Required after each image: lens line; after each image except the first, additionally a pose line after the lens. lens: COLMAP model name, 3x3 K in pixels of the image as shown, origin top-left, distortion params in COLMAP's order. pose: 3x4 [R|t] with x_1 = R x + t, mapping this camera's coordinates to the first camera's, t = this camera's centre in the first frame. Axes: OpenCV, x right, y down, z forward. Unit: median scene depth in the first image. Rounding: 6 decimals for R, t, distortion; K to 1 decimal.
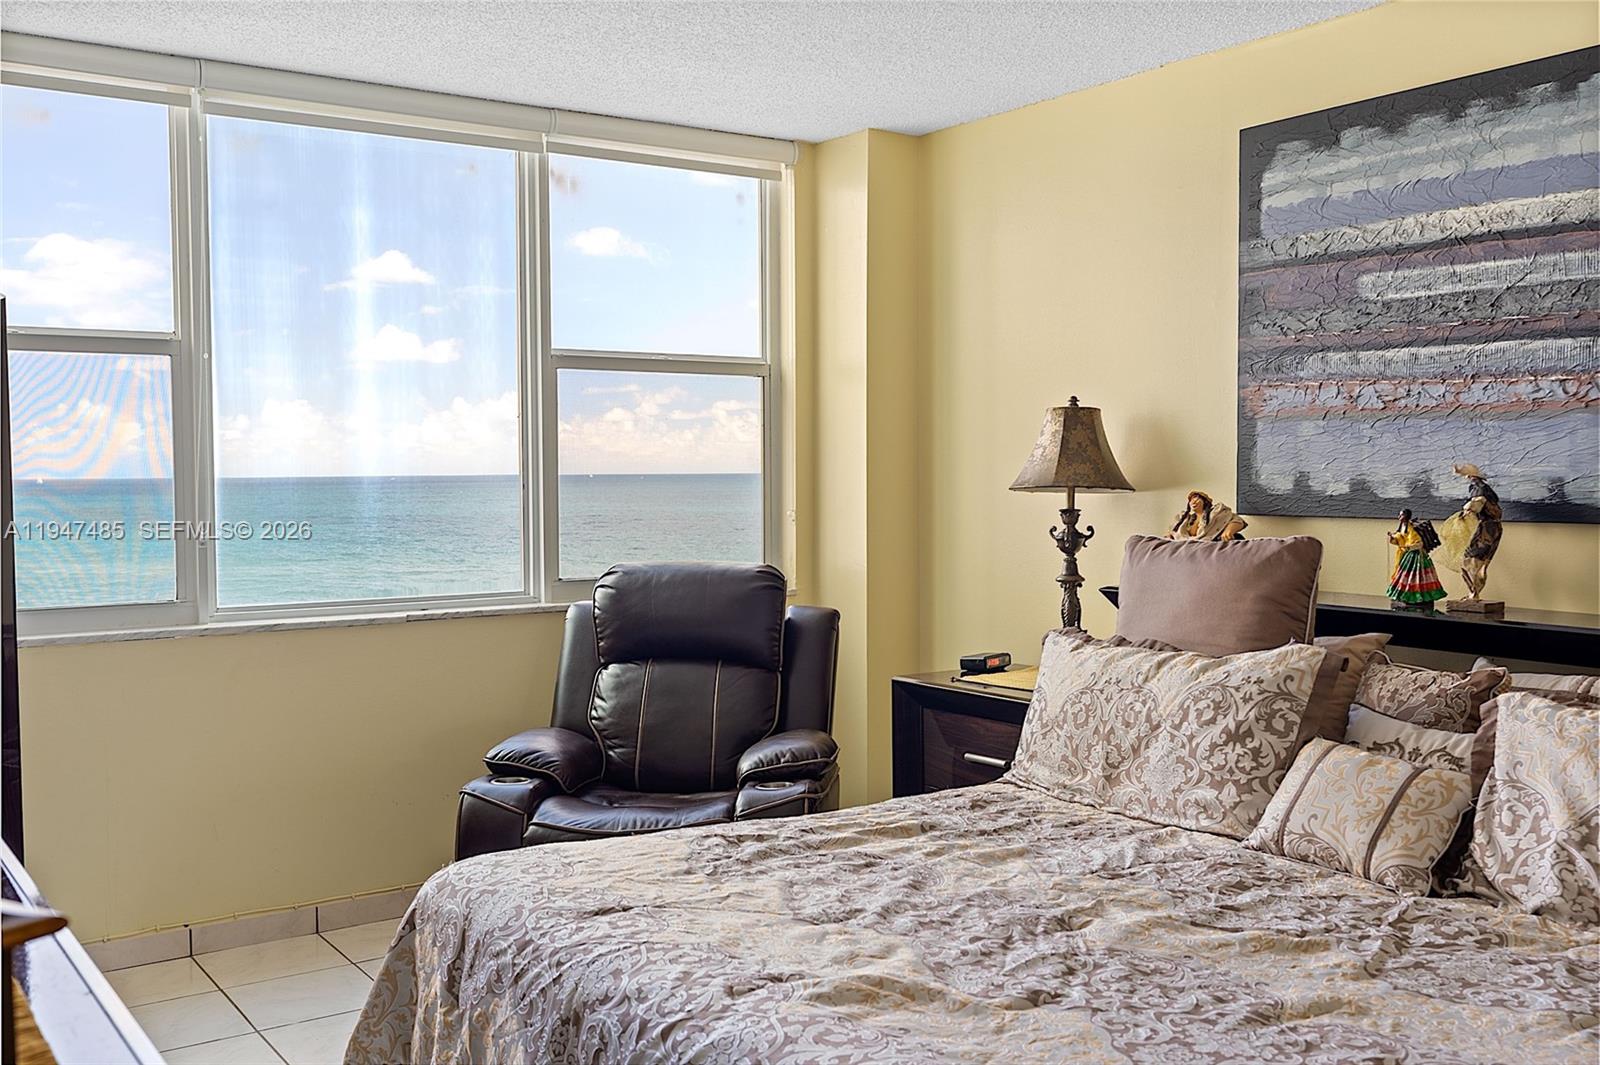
lens RADIAL K [[1515.0, 0, 801.2], [0, 1515.0, 517.2], [0, 0, 1]] dist [0.012306, 0.000000]
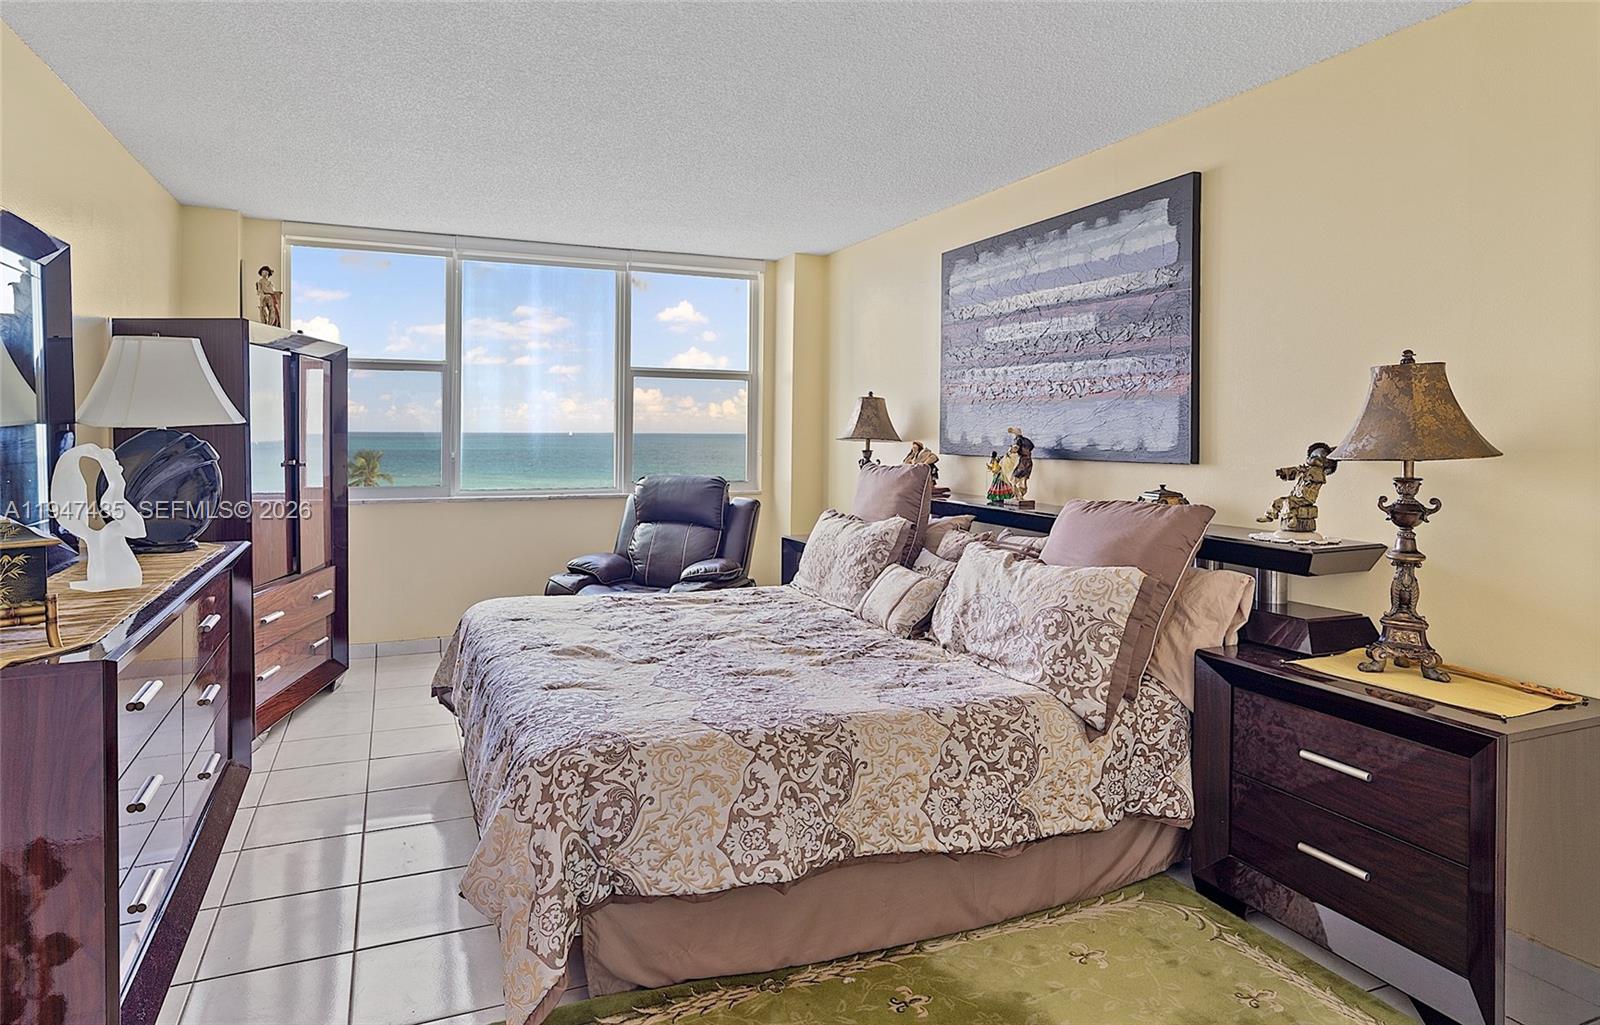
lens RADIAL K [[882.5, 0, 752.4], [0, 882.5, 428.9], [0, 0, 1]] dist [-0.005792, 0.001654]
pose [[0.976823, 0.011817, -0.213721, 0.352401], [-0.019170, 0.999292, -0.032364, 0.008620], [0.213187, 0.035711, 0.976358, -0.156302]]
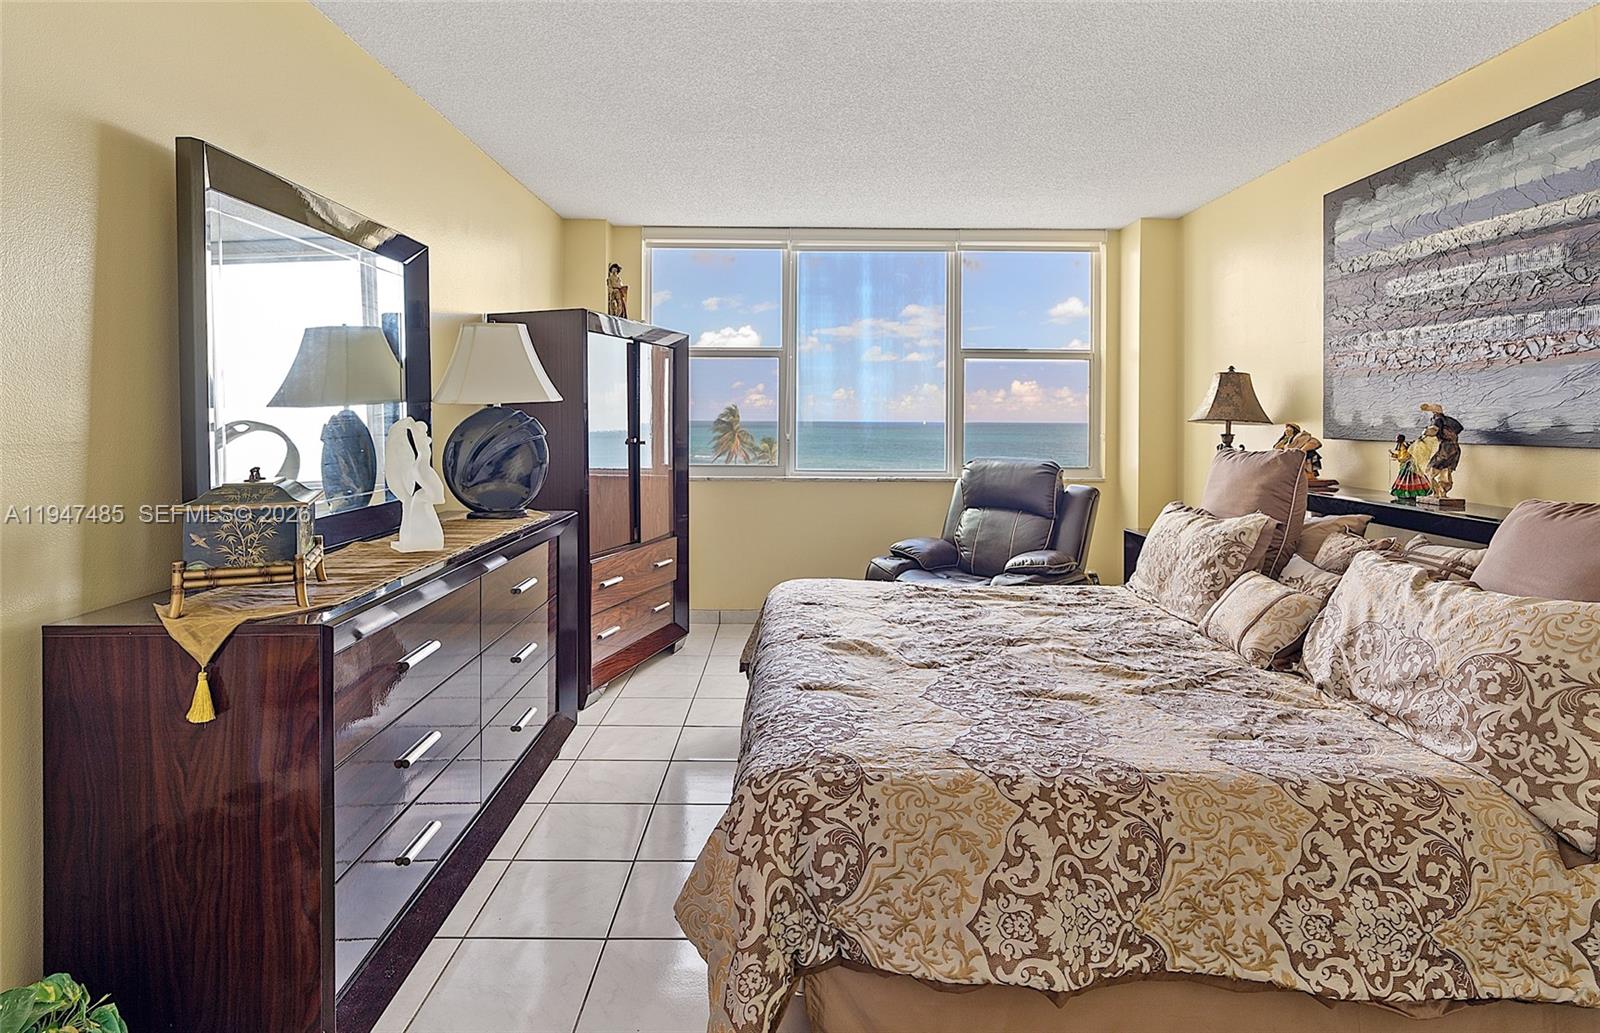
lens RADIAL K [[820.8, 0, 801.6], [0, 820.8, 405.4], [0, 0, 1]] dist [-0.005988, 0.003369]
pose [[0.830372, 0.002503, -0.557205, 0.372738], [-0.029195, 0.998812, -0.039021, 0.015358], [0.556445, 0.048669, 0.829458, -0.000390]]
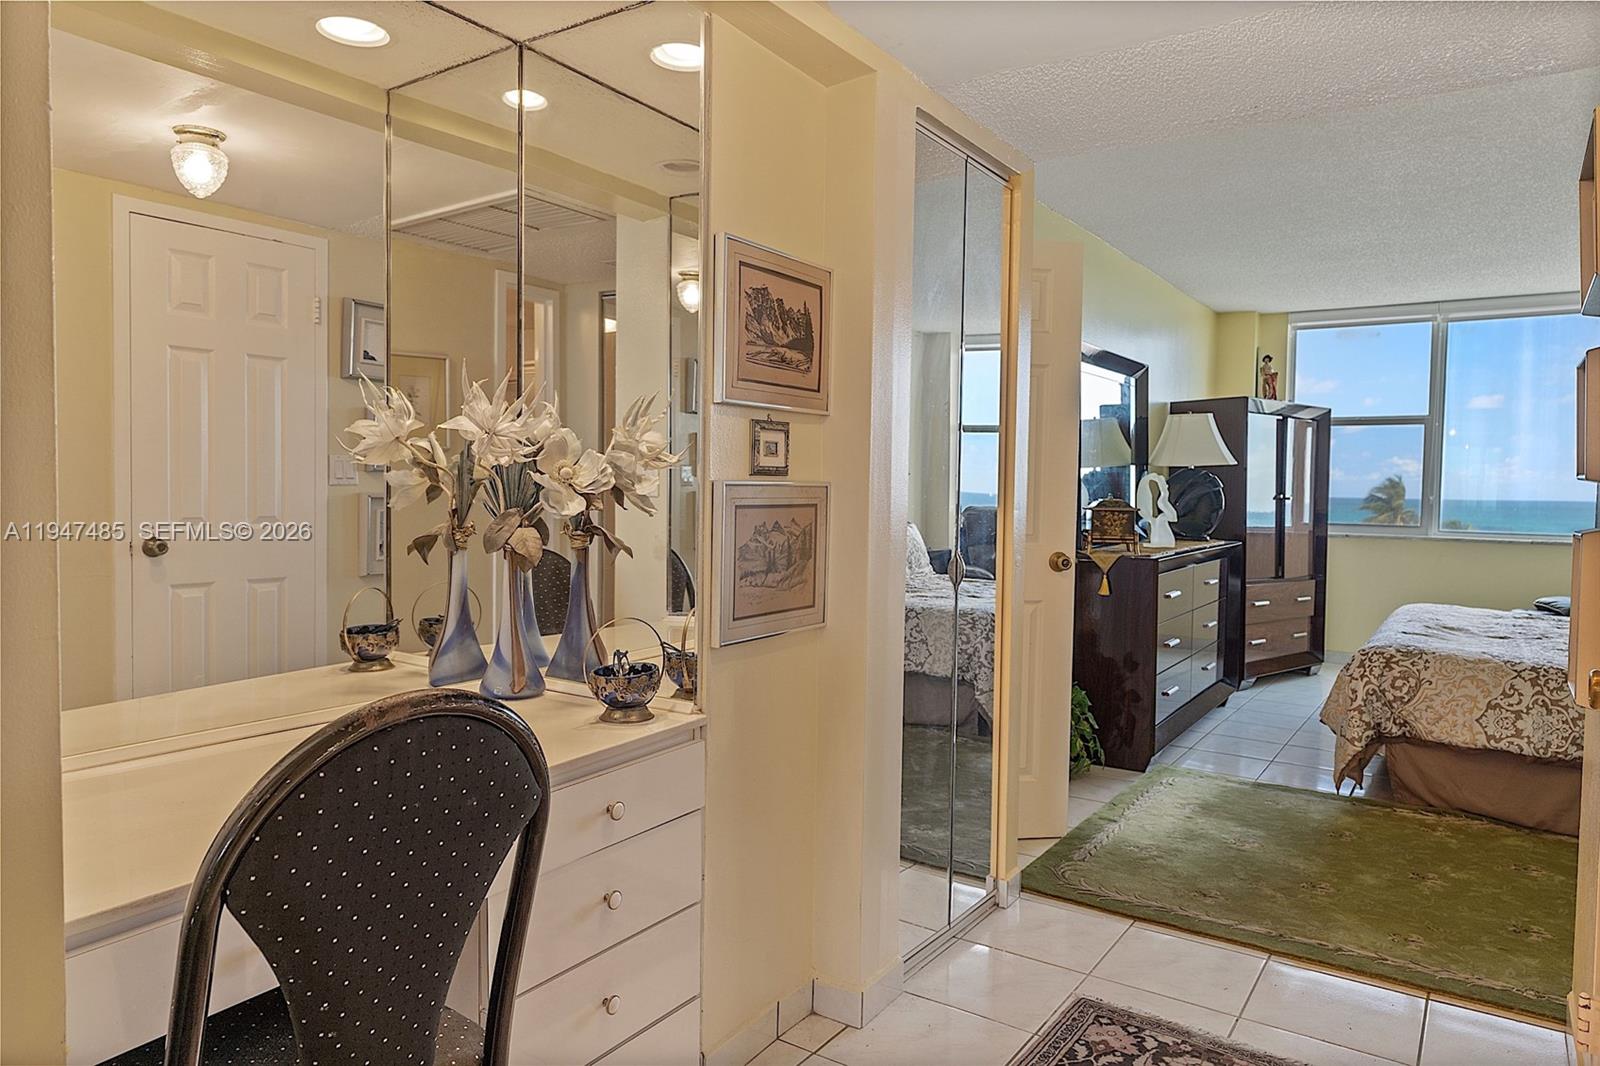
lens RADIAL K [[1011.2, 0, 809.2], [0, 1011.2, 536.7], [0, 0, 1]] dist [-0.015800, 0.004064]
pose [[0.360701, 0.057923, -0.930881, 0.909804], [-0.047342, 0.997920, 0.043750, 0.059242], [0.931479, 0.028289, 0.362693, -0.608082]]
